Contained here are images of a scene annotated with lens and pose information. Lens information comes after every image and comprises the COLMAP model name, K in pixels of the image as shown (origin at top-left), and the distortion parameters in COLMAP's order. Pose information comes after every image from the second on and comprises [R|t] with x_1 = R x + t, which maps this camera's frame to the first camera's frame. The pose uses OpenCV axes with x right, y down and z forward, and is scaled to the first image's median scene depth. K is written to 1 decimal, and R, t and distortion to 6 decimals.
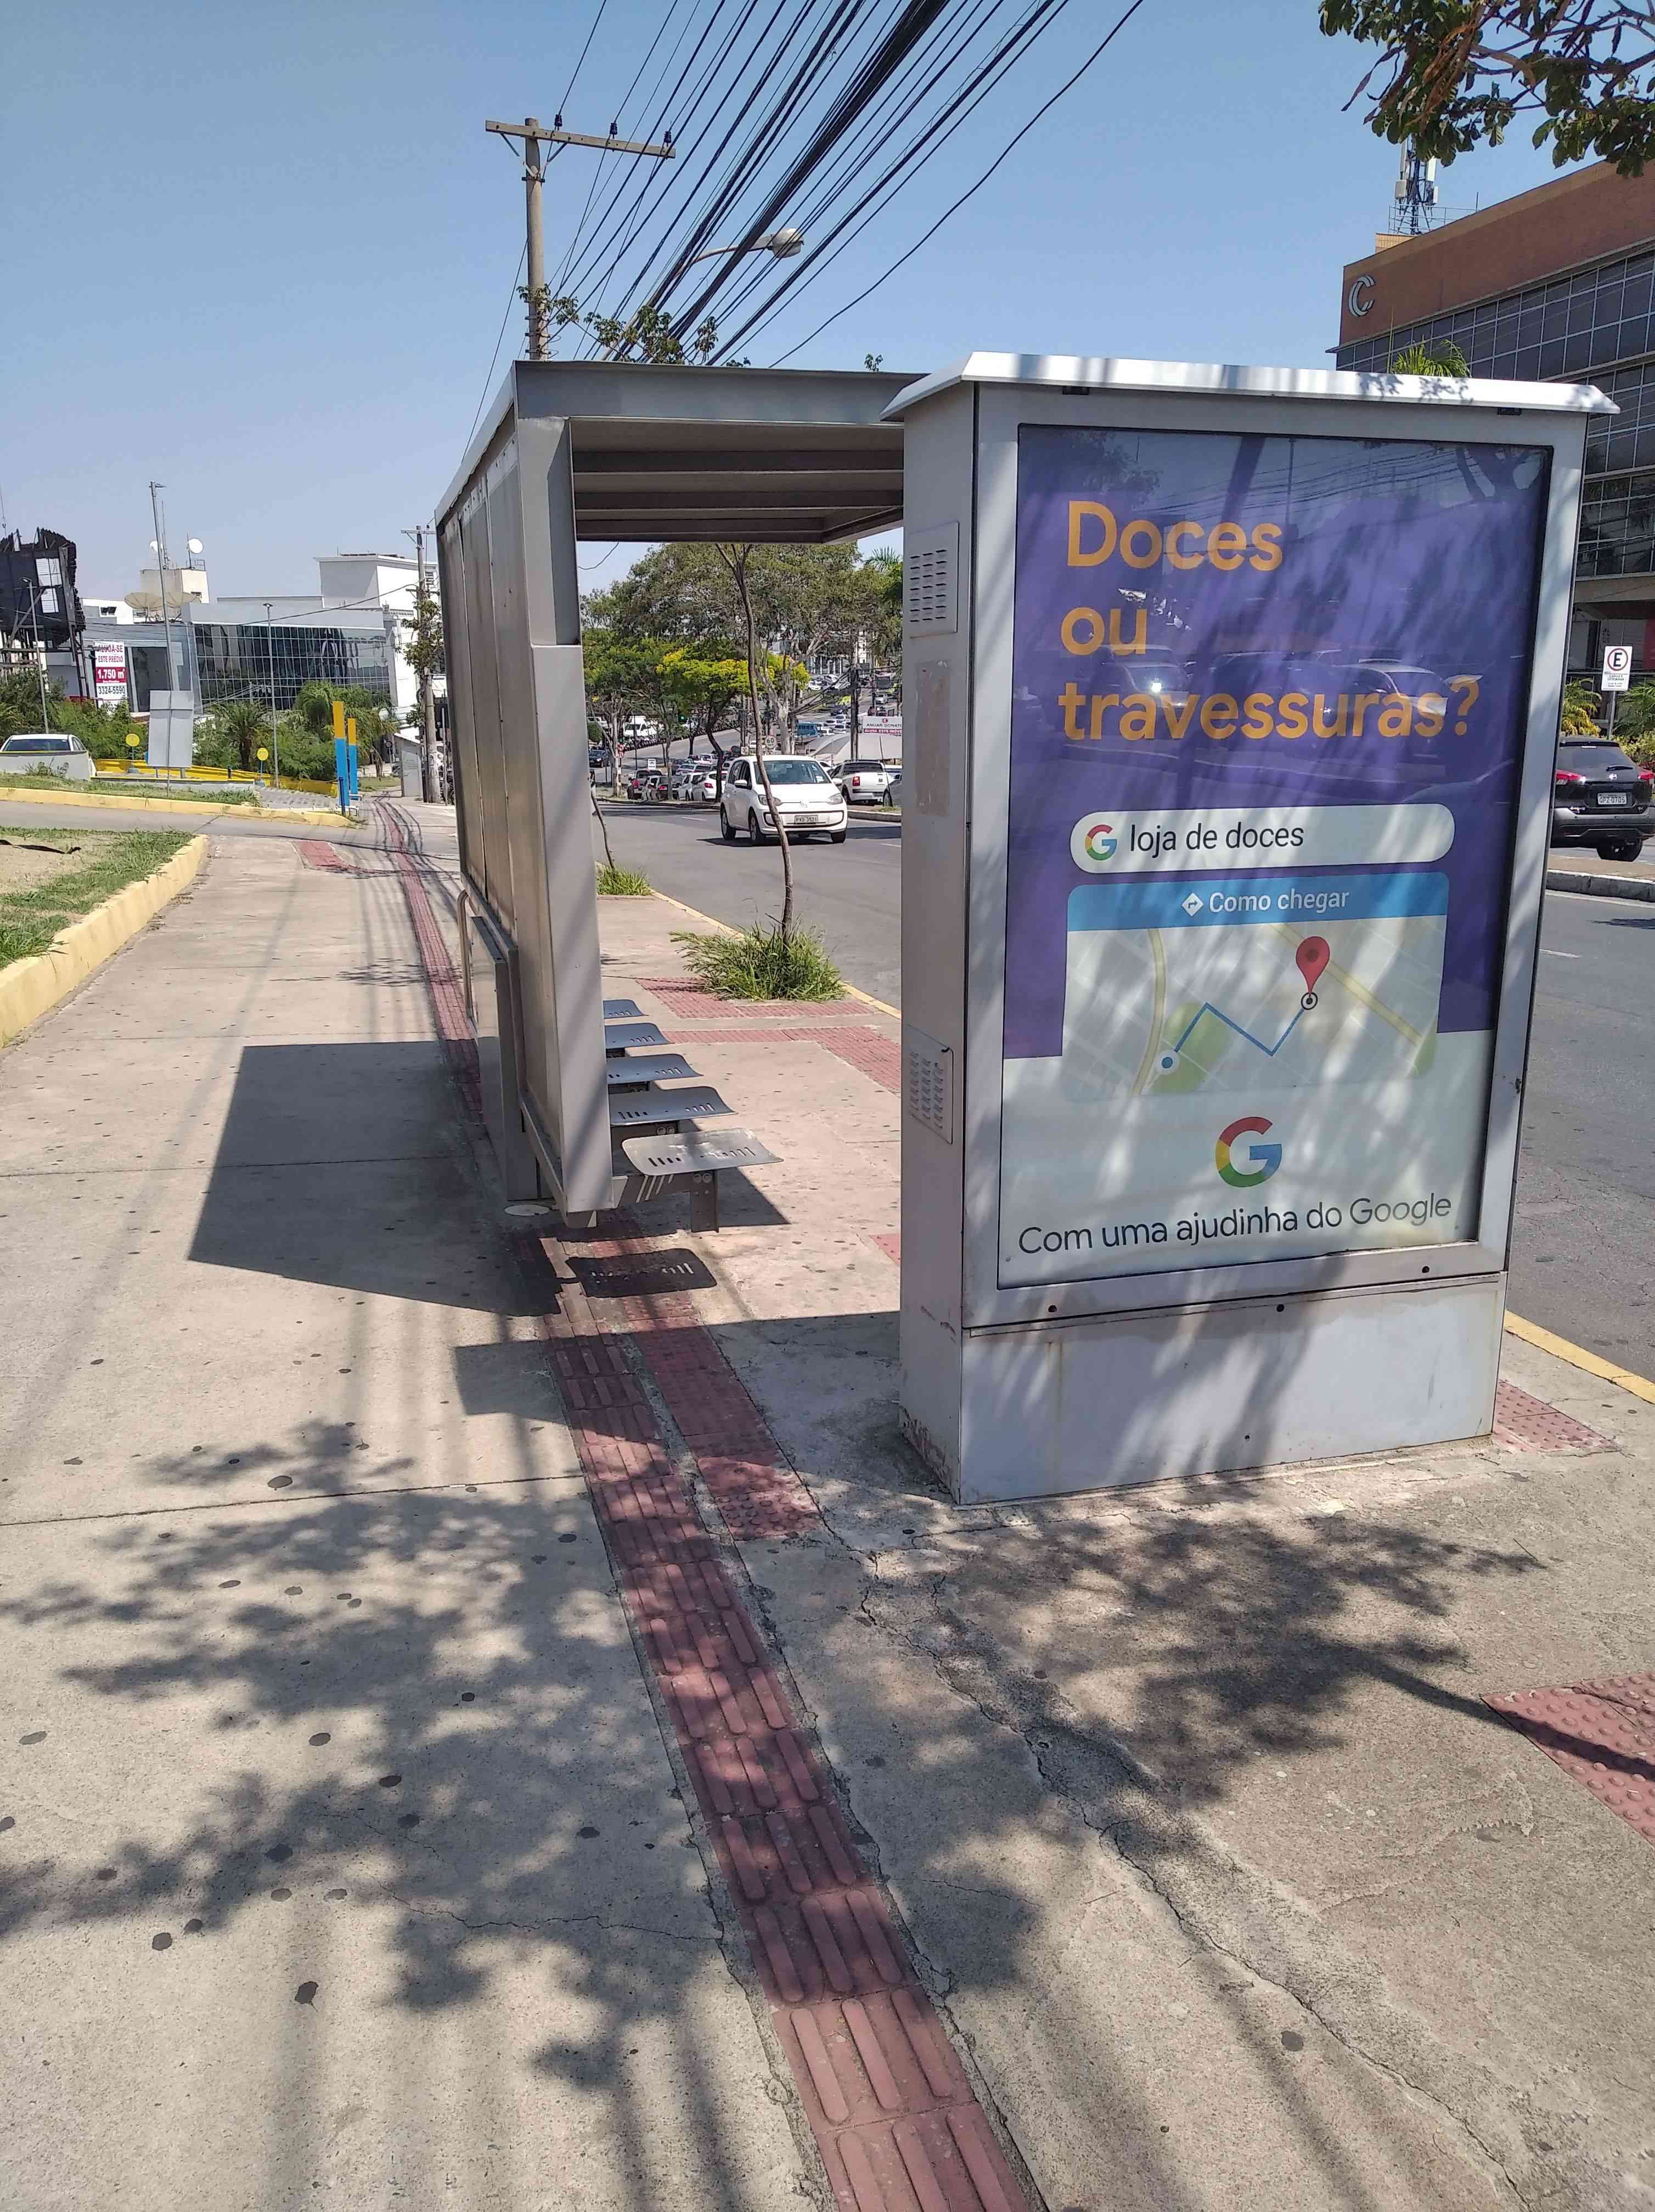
lens RADIAL K [[1681.2, 0, 827.5], [0, 1681.2, 1106.0], [0, 0, 1]] dist [0.103220, -0.252158]
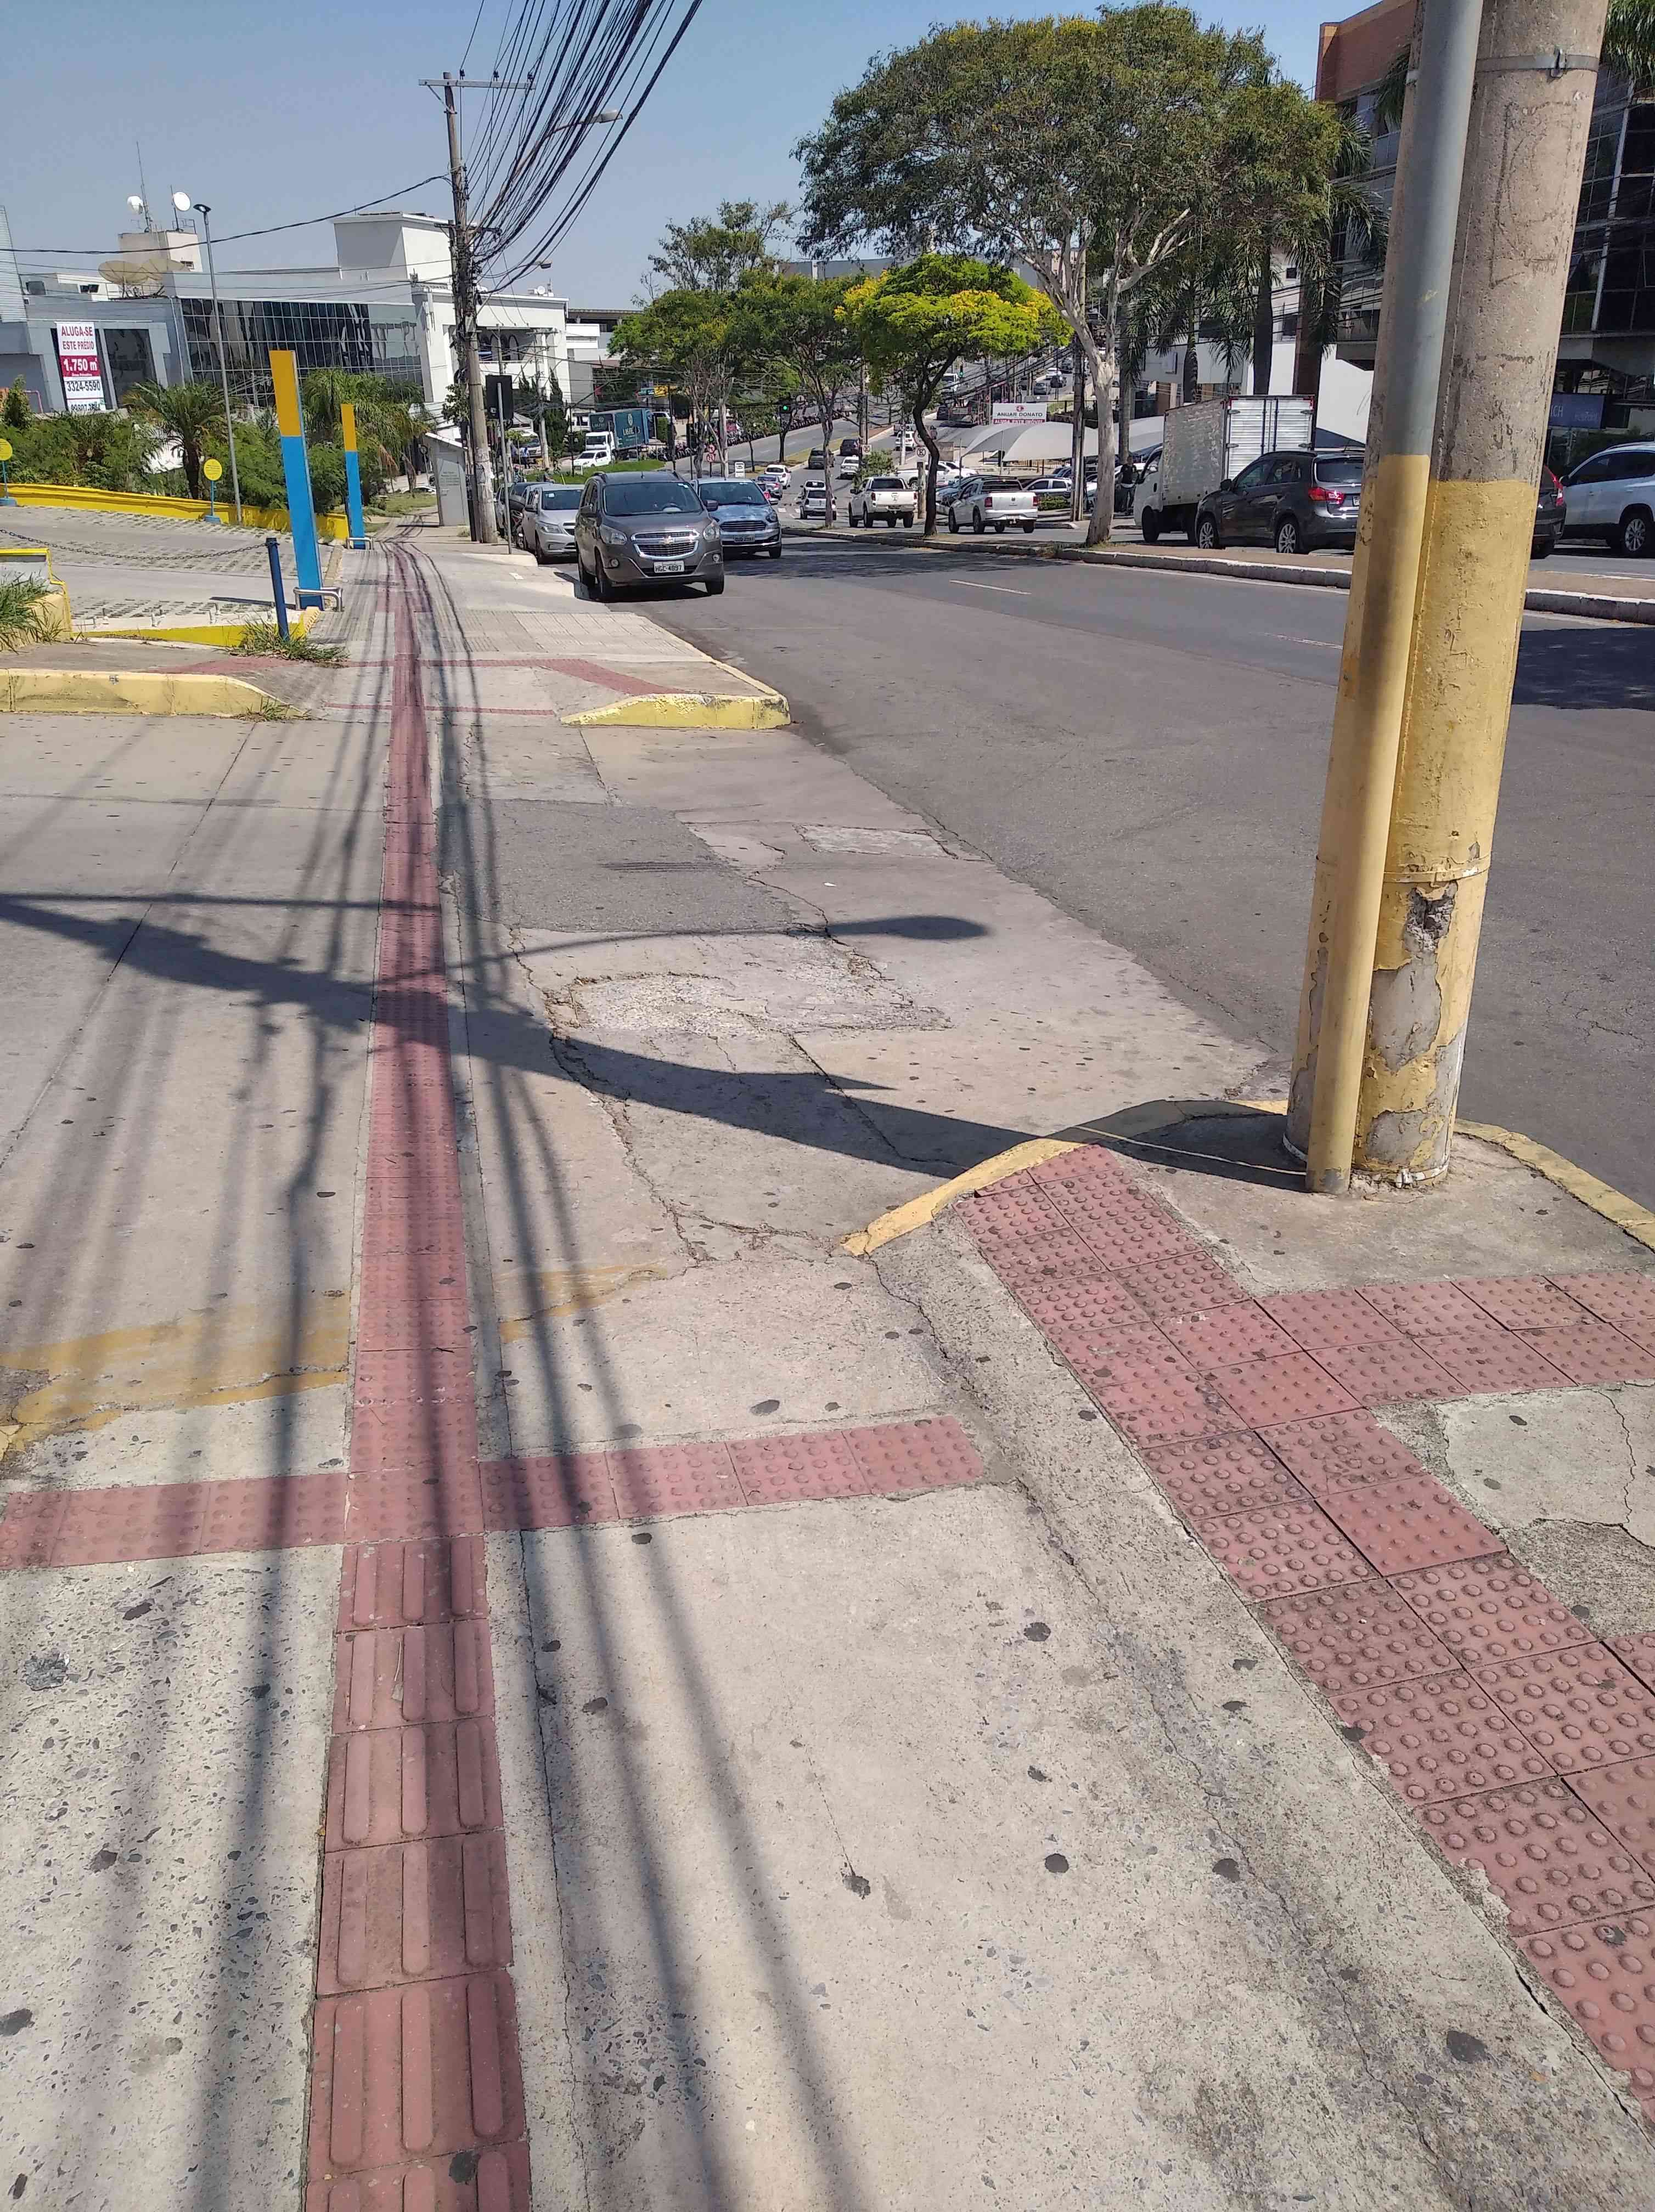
lens RADIAL K [[1695.9, 0, 827.5], [0, 1695.9, 1106.0], [0, 0, 1]] dist [-0.001613, 0.002728]
pose [[0.999385, -0.002143, -0.035008, -0.087481], [0.007780, 0.986814, 0.161673, -0.076556], [0.034200, -0.161846, 0.986223, 0.360522]]
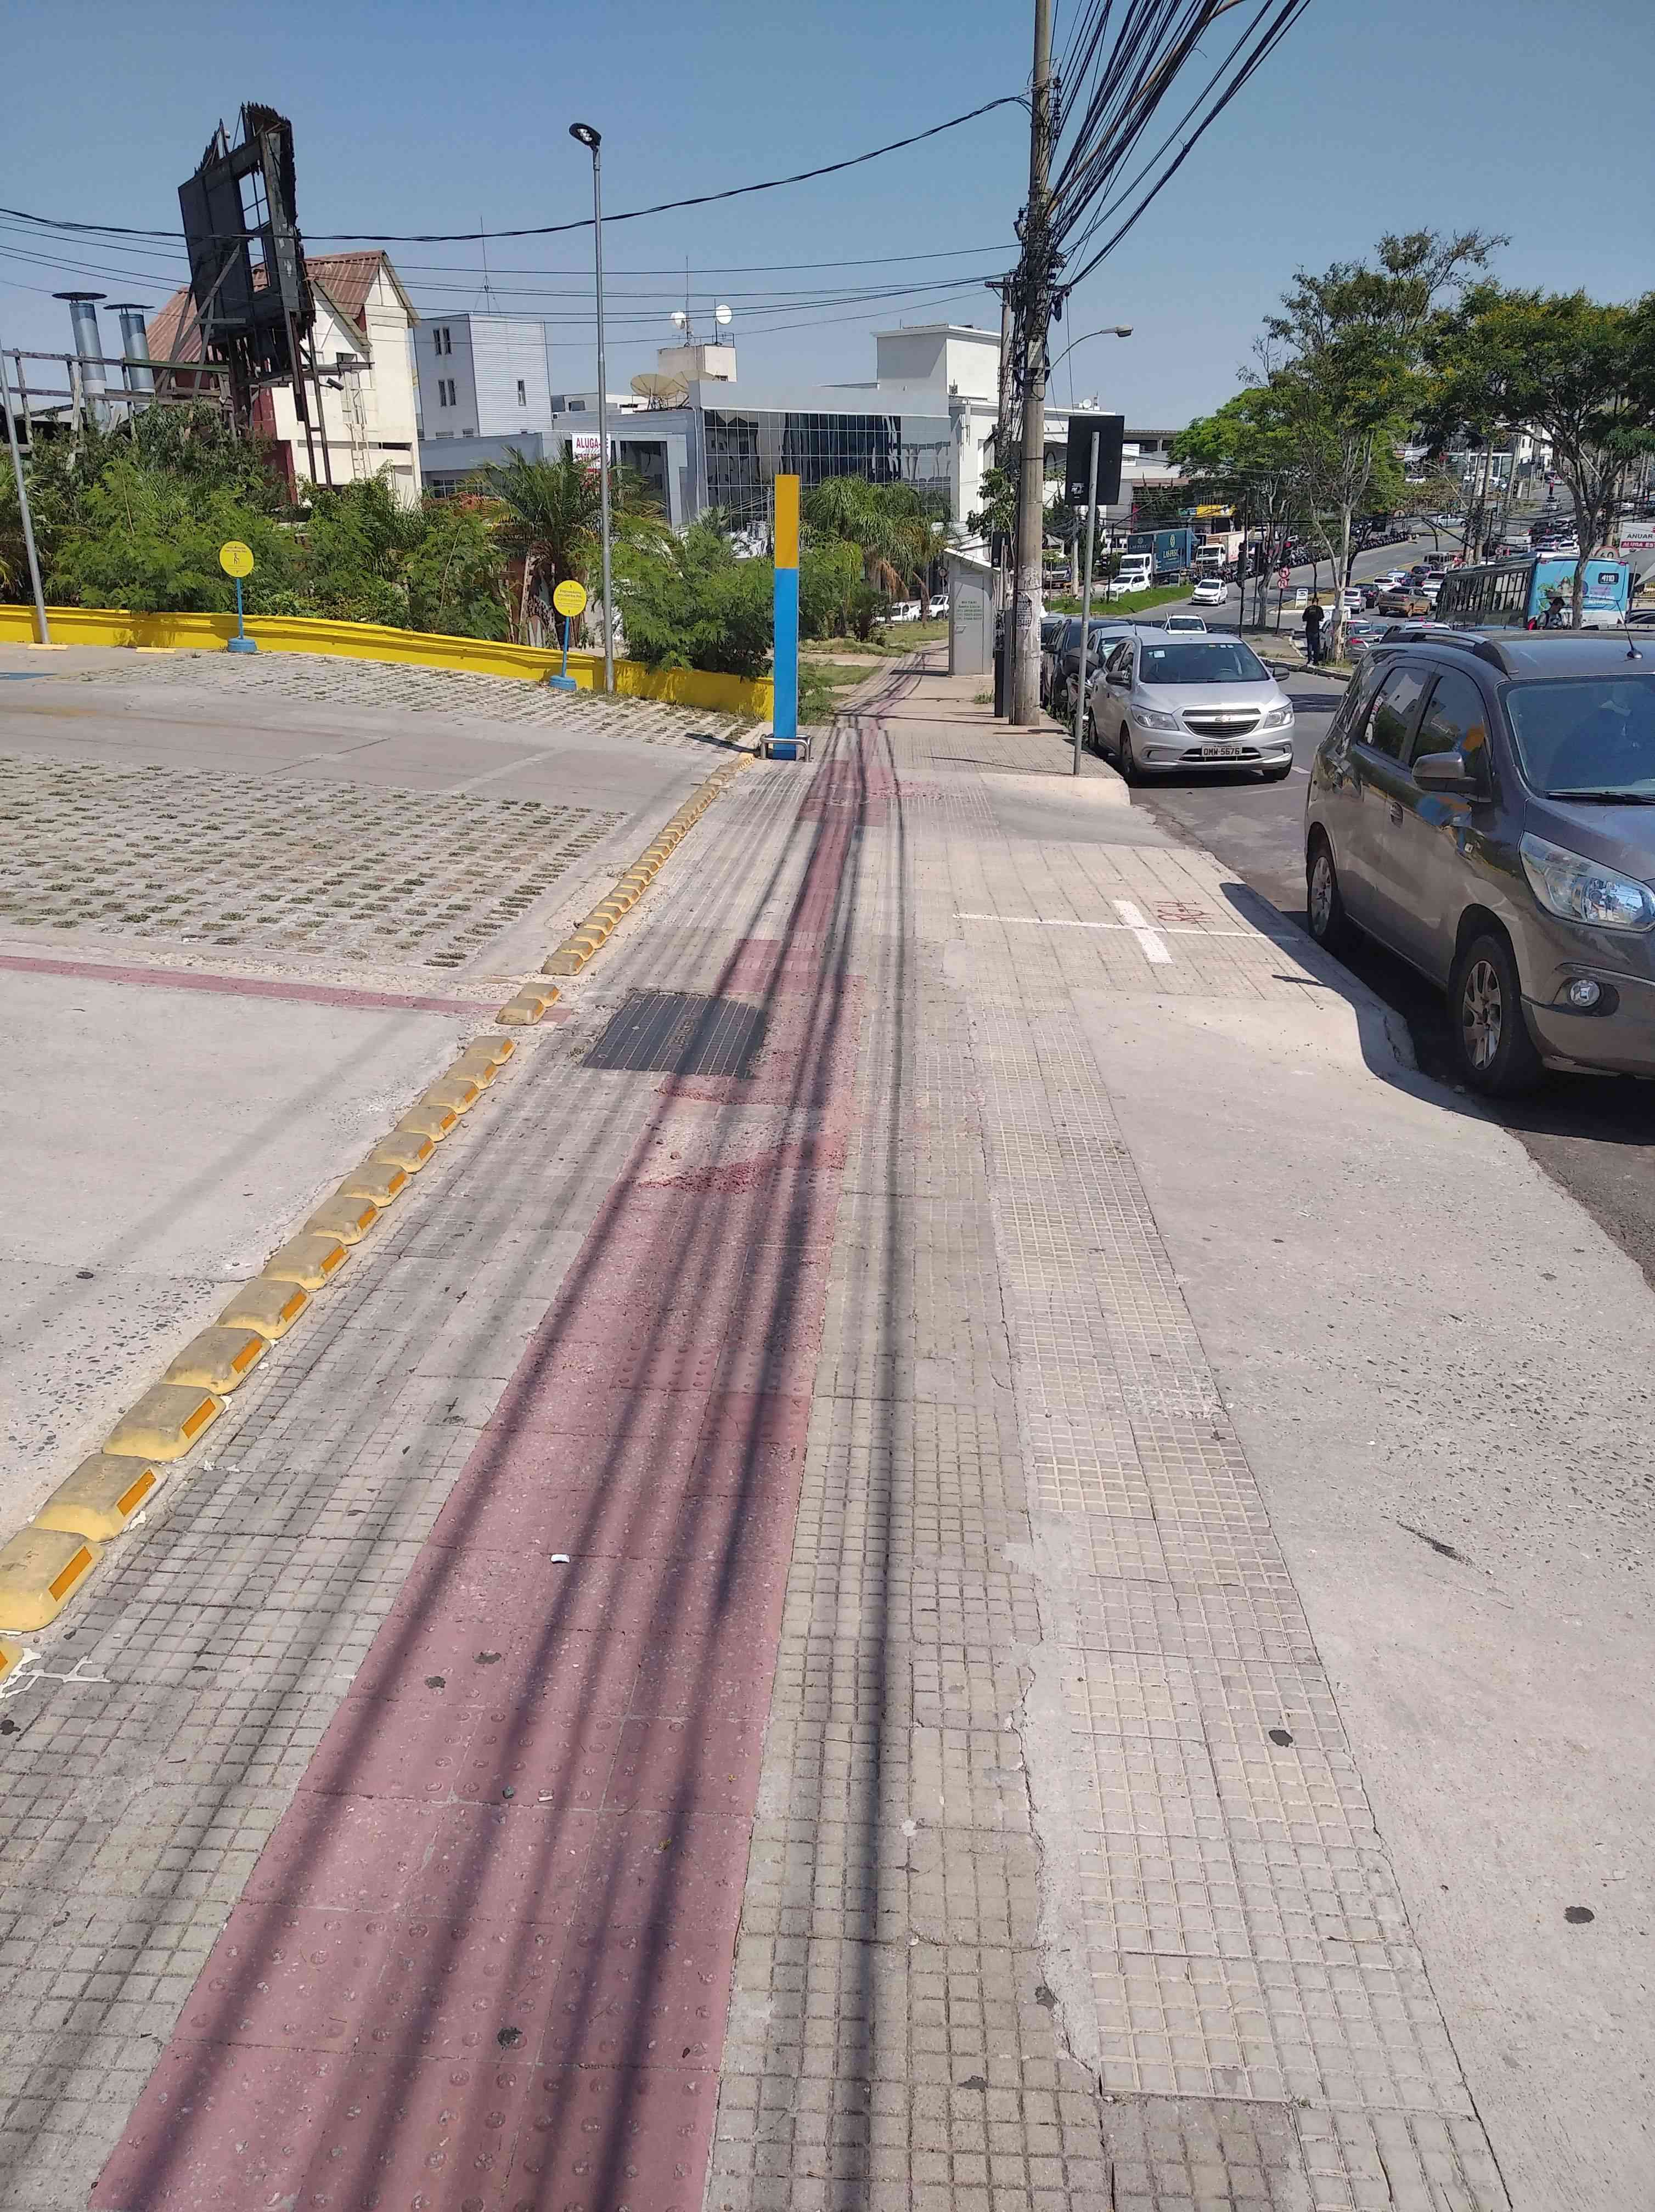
lens RADIAL K [[1688.5, 0, 827.5], [0, 1688.5, 1106.0], [0, 0, 1]] dist [0.068234, -0.114487]
pose [[0.950386, 0.087850, -0.298410, -0.164236], [-0.059473, 0.992913, 0.102896, -0.140348], [0.305334, -0.080043, 0.948875, 0.664440]]
